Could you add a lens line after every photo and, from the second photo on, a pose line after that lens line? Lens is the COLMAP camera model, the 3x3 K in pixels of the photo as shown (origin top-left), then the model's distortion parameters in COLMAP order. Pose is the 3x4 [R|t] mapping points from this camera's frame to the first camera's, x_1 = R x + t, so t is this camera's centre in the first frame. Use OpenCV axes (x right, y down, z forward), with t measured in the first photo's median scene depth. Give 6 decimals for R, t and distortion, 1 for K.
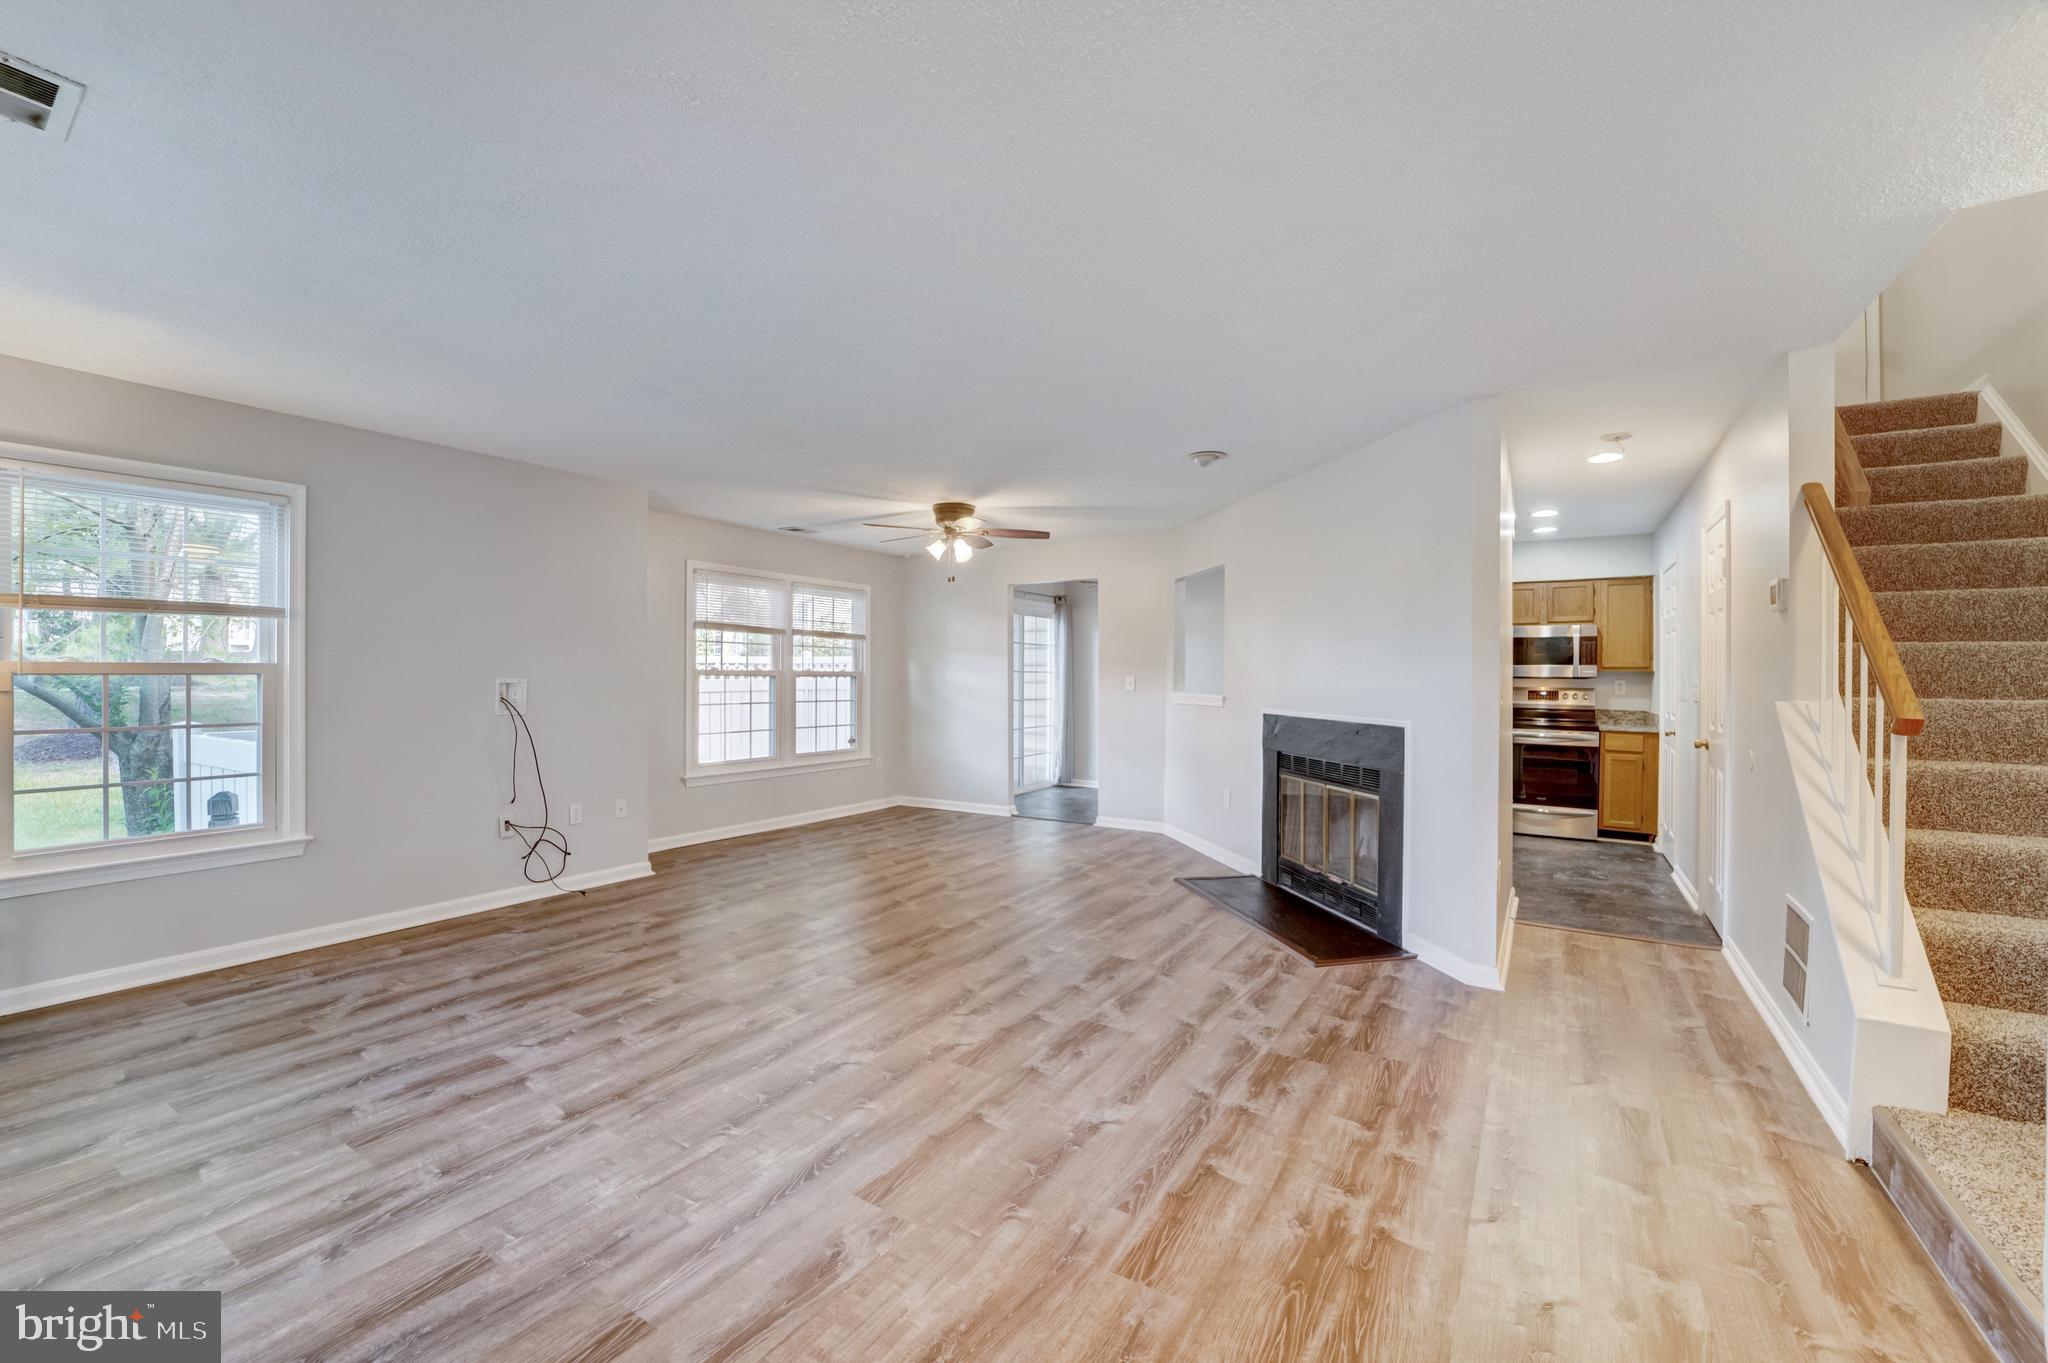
lens RADIAL K [[832.4, 0, 1033.8], [0, 832.4, 676.6], [0, 0, 1]] dist [-0.022166, 0.000200]
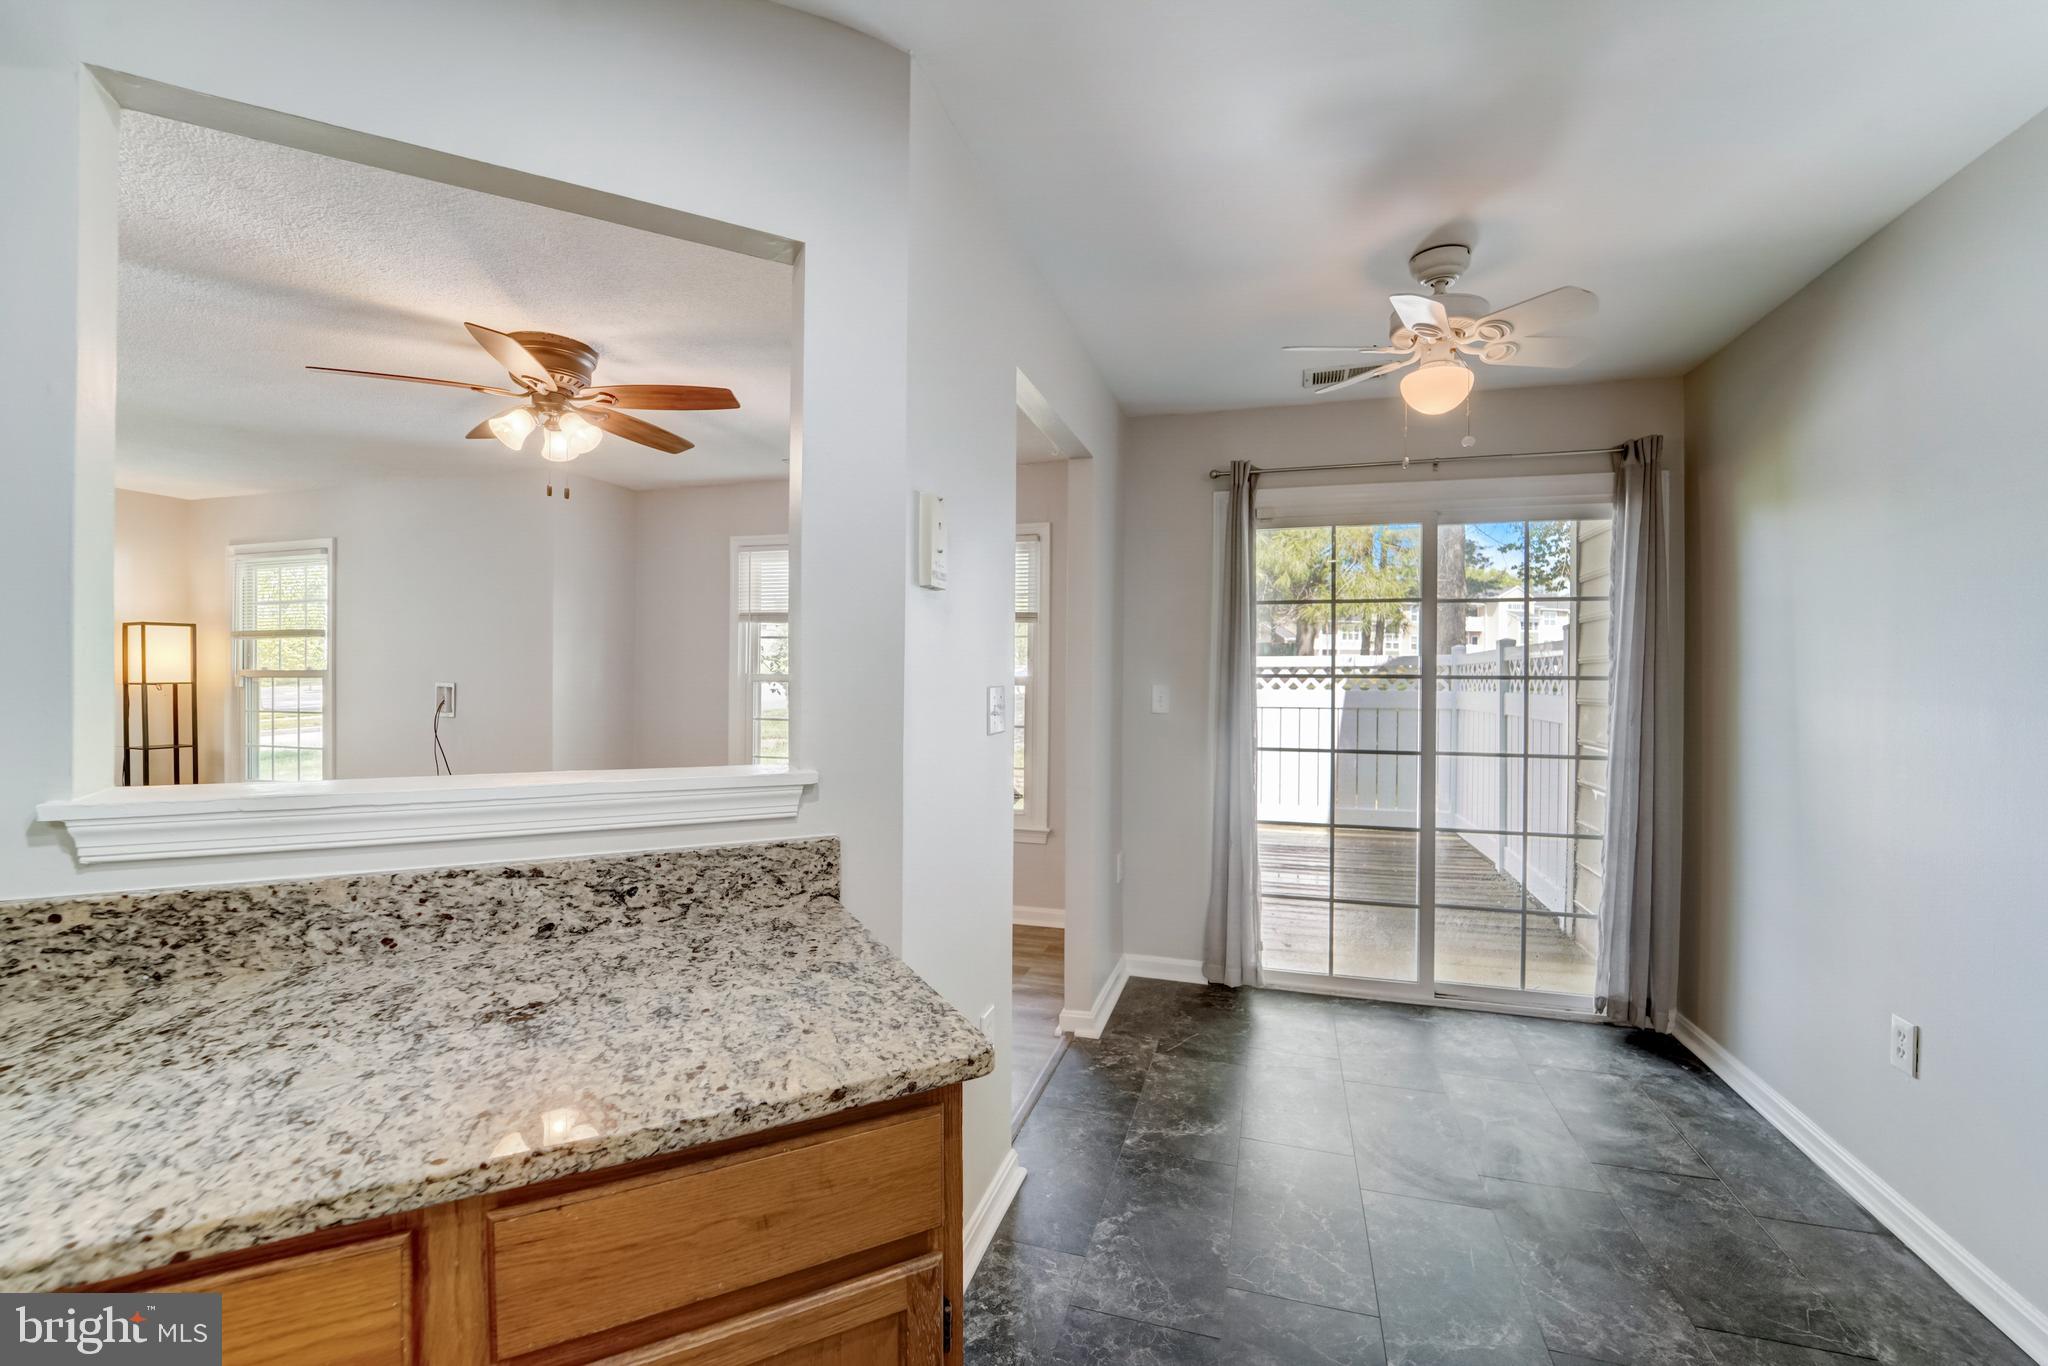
lens RADIAL K [[832.4, 0, 1034.1], [0, 832.4, 679.1], [0, 0, 1]] dist [-0.022166, 0.000200]
pose [[0.263459, -0.000351, -0.964671, 0.693920], [-0.008043, 0.999964, -0.002560, -0.006296], [0.964637, 0.008433, 0.263446, 1.715202]]
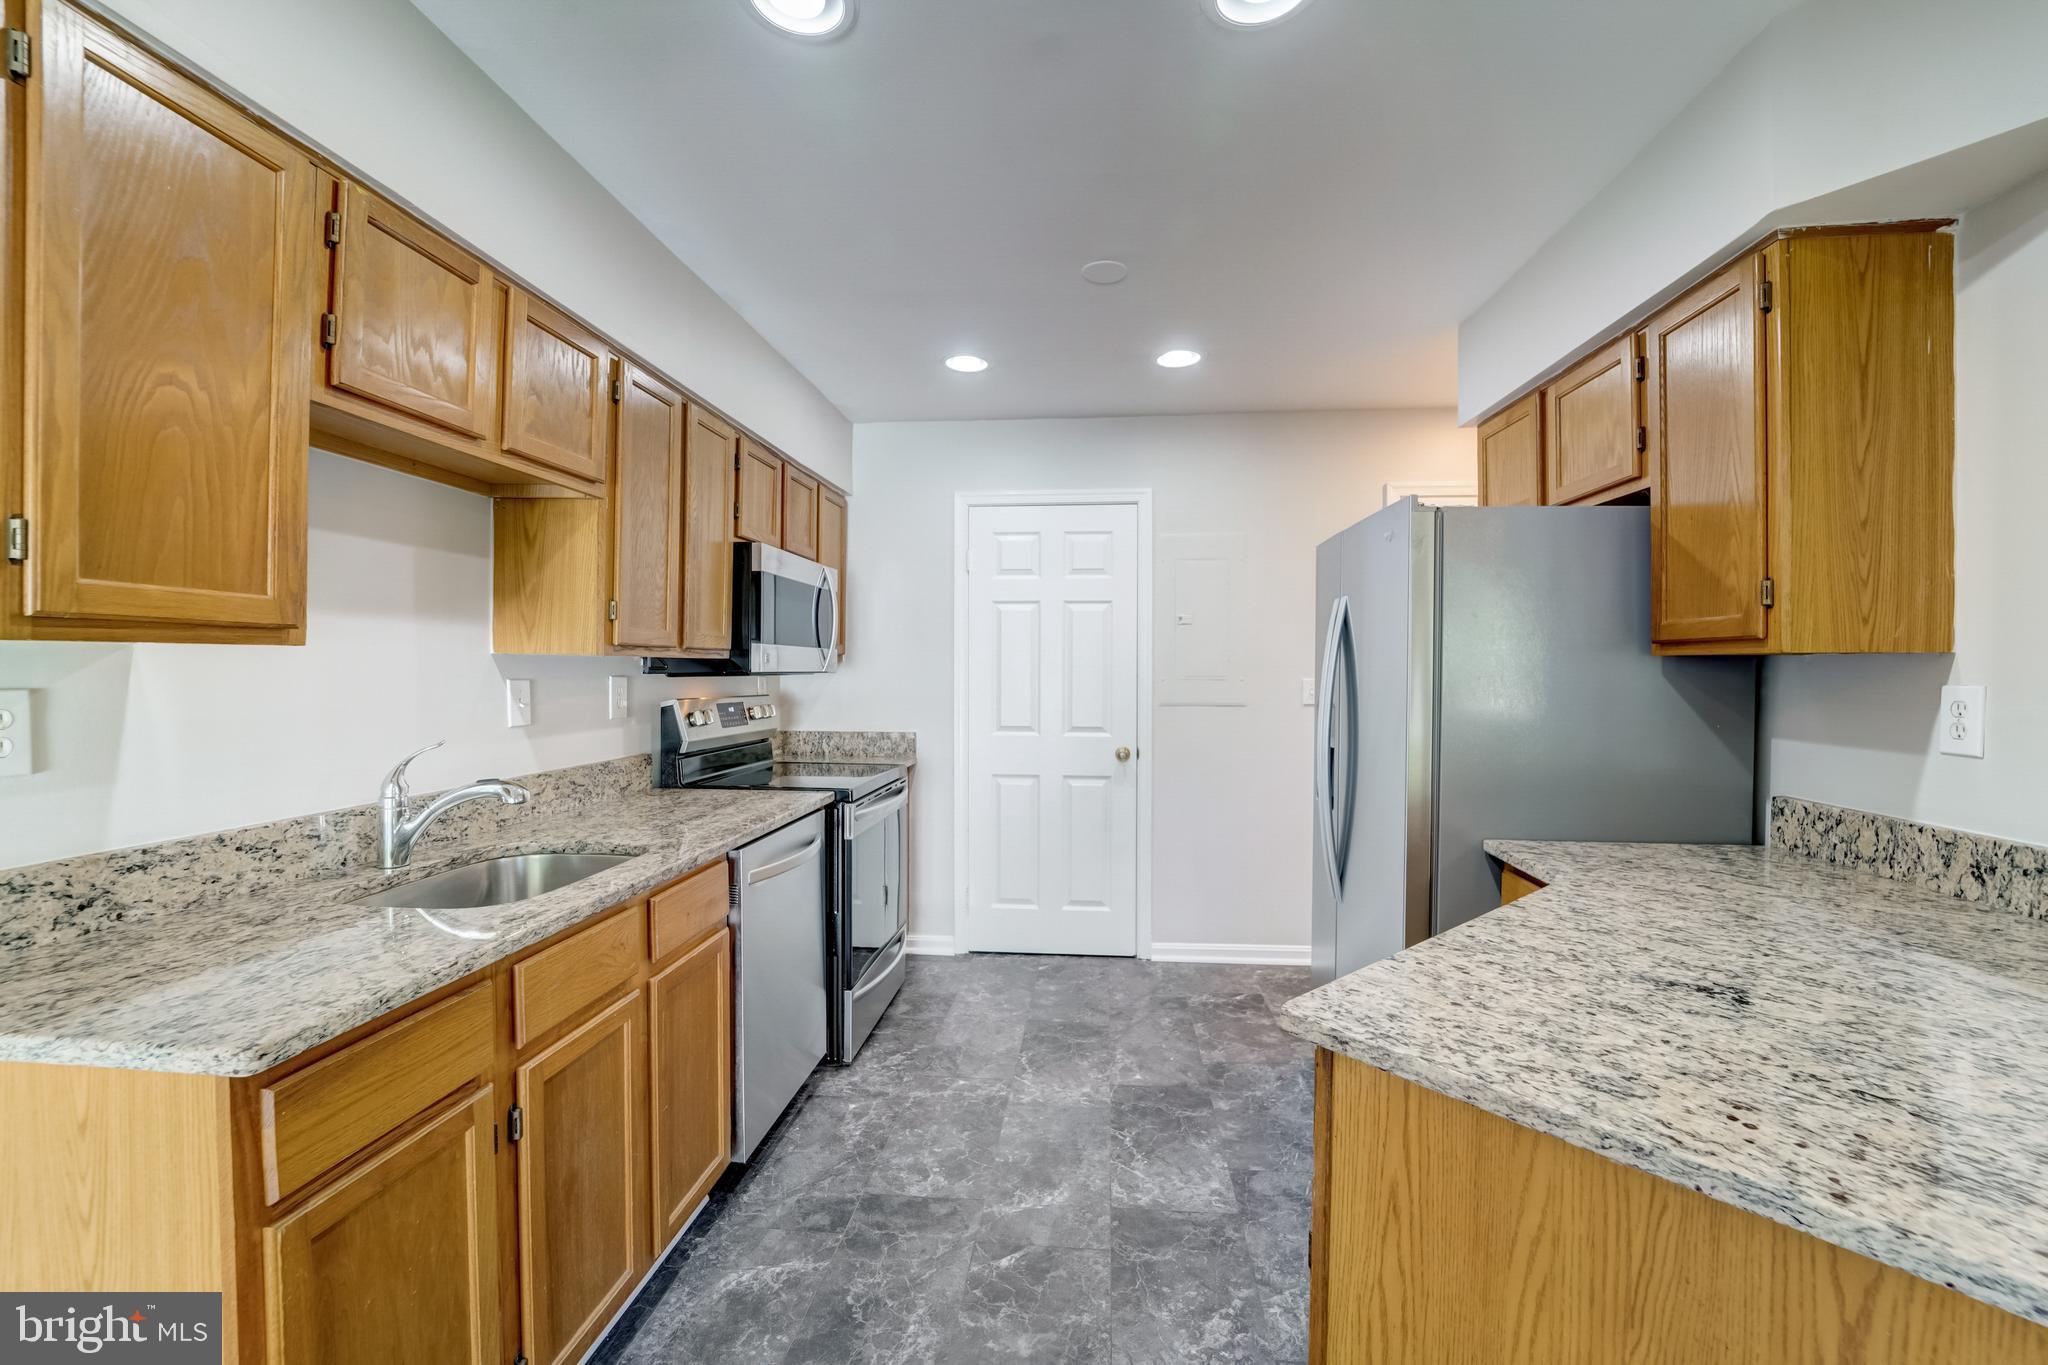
lens RADIAL K [[832.4, 0, 1034.9], [0, 832.4, 679.1], [0, 0, 1]] dist [-0.022166, 0.000200]
pose [[-0.450060, -0.017418, 0.892828, 0.285137], [-0.003578, 0.999837, 0.017702, -0.009432], [-0.892991, 0.004772, -0.450049, 1.943495]]
